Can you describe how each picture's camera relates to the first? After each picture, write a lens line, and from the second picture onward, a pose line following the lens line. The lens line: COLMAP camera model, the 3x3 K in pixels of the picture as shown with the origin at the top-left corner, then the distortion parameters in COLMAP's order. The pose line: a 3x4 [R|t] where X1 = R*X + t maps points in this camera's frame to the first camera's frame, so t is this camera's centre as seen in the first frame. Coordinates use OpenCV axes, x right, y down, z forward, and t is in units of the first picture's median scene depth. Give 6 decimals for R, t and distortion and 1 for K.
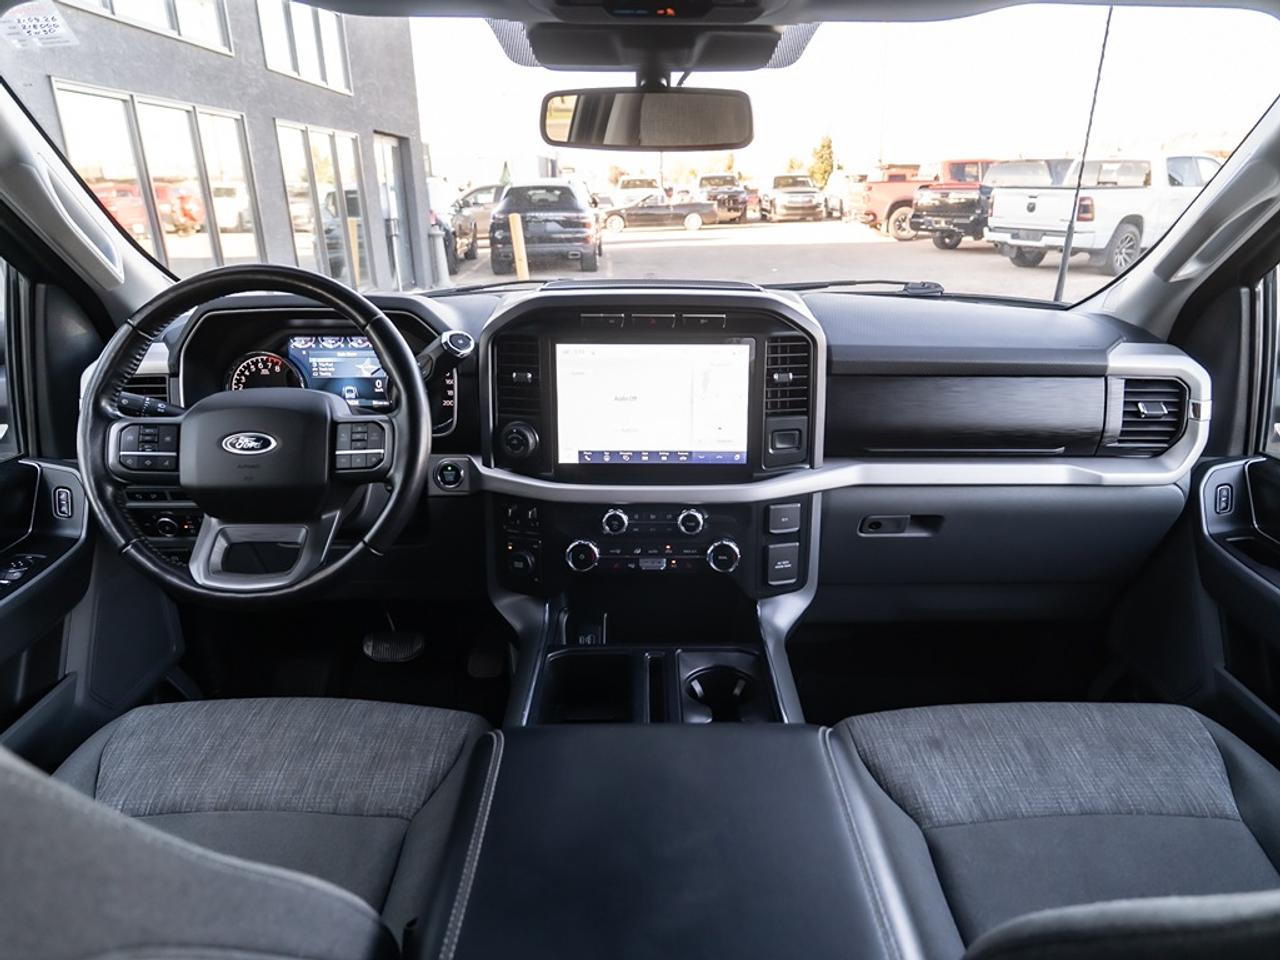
lens RADIAL K [[810.0, 0, 662.7], [0, 810.0, 479.8], [0, 0, 1]] dist [-0.025148, 0.005691]
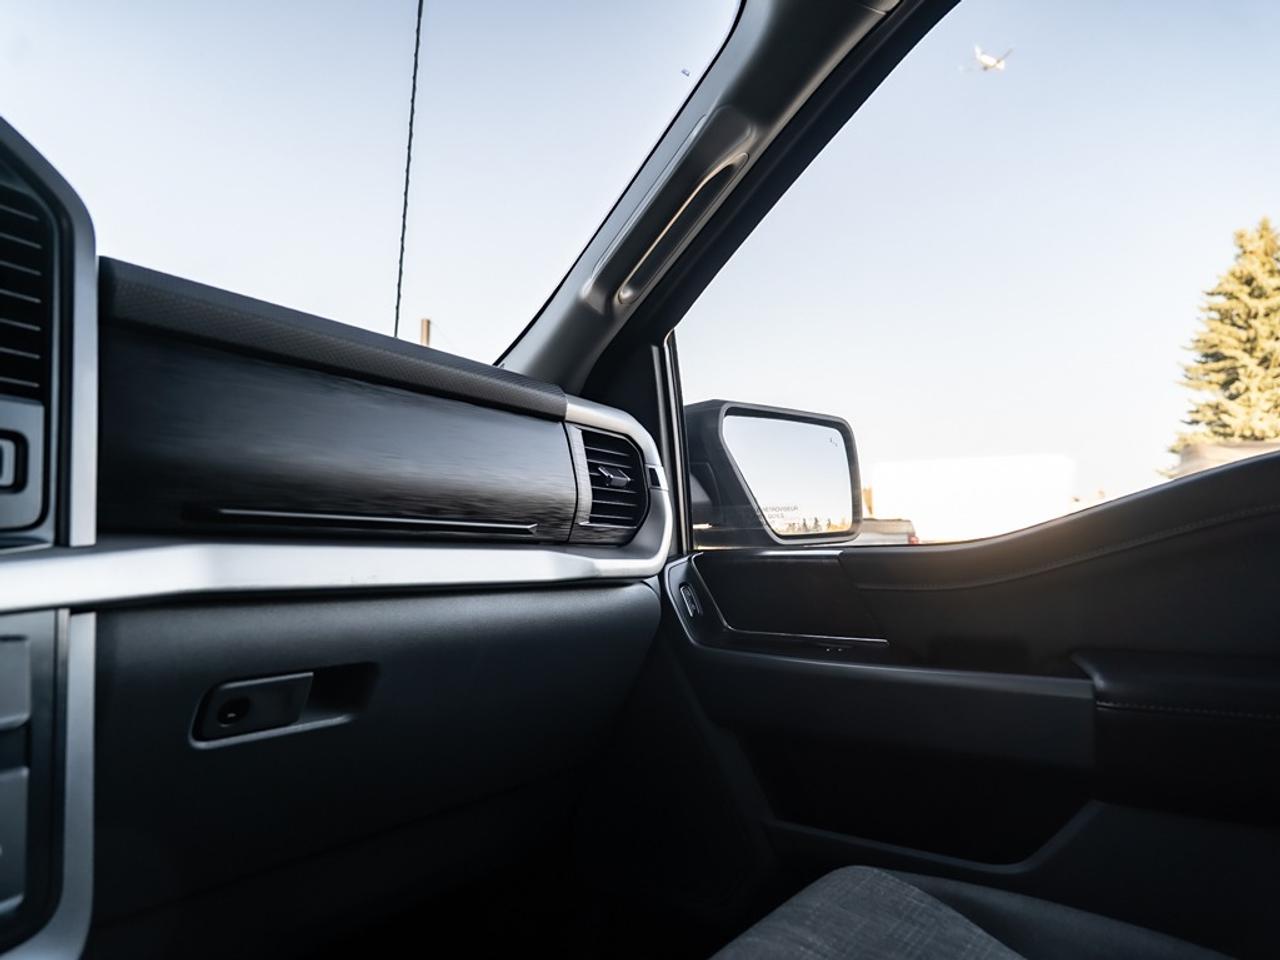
lens RADIAL K [[770.6, 0, 640.0], [0, 770.6, 480.0], [0, 0, 1]] dist [-0.025497, -0.000203]
pose [[0.596060, 0.074007, 0.799522, 0.068611], [0.269581, 0.919499, -0.286091, 0.124370], [-0.756332, 0.386064, 0.528126, 0.630619]]
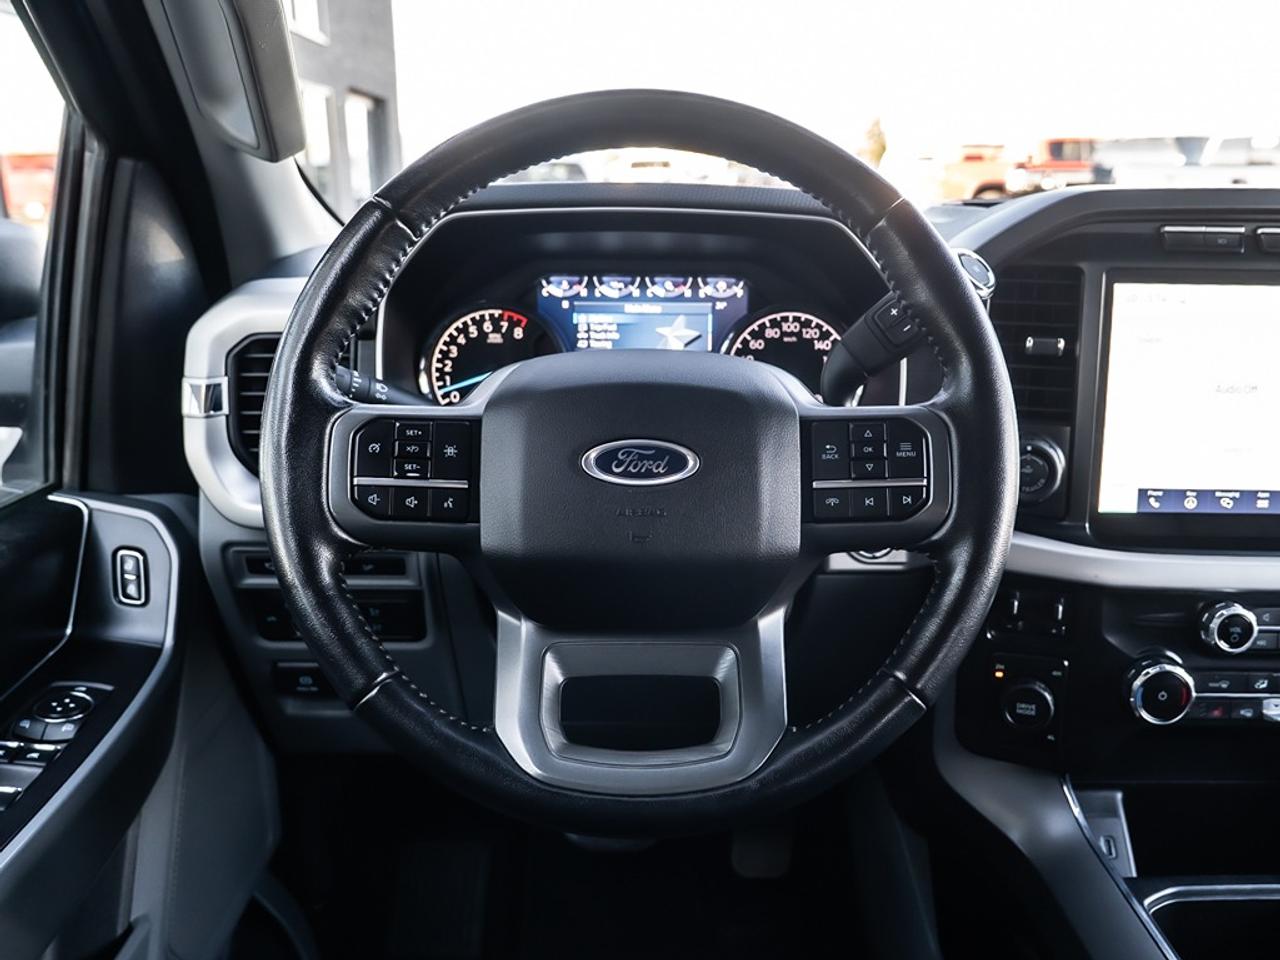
lens RADIAL K [[1014.3, 0, 651.7], [0, 1014.3, 455.7], [0, 0, 1]] dist [-0.025409, 0.002061]
pose [[0.999908, 0.009846, -0.009357, -0.410213], [-0.010519, 0.997138, -0.074870, -0.004982], [0.008593, 0.074962, 0.997149, 0.347521]]
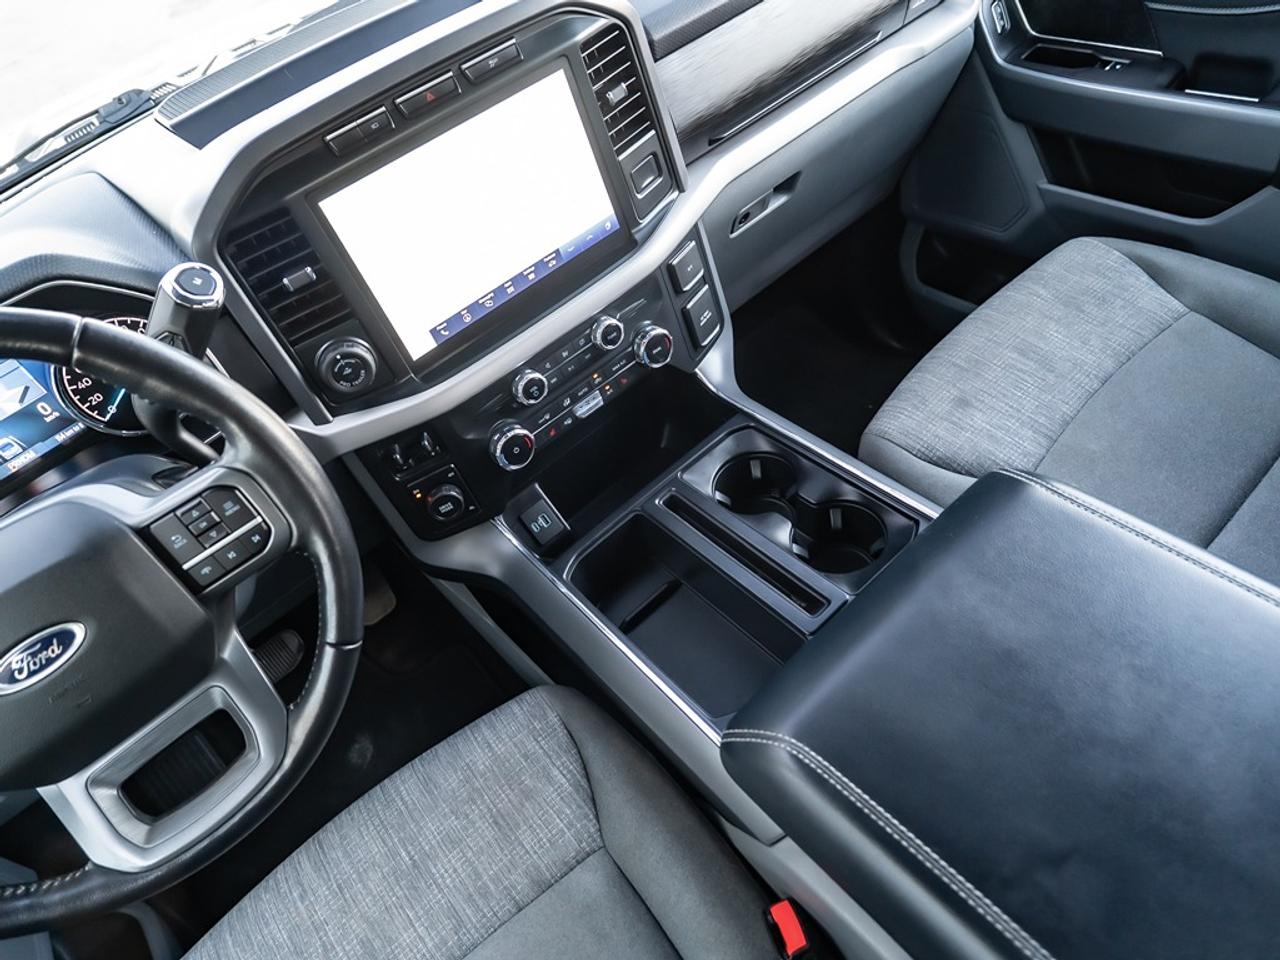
lens RADIAL K [[785.5, 0, 640.0], [0, 785.5, 480.0], [0, 0, 1]] dist [-0.019409, -0.000456]
pose [[0.757919, -0.587094, 0.284394, -0.232194], [0.429888, 0.777401, 0.459177, -0.166194], [-0.490668, -0.225761, 0.841592, 0.318137]]
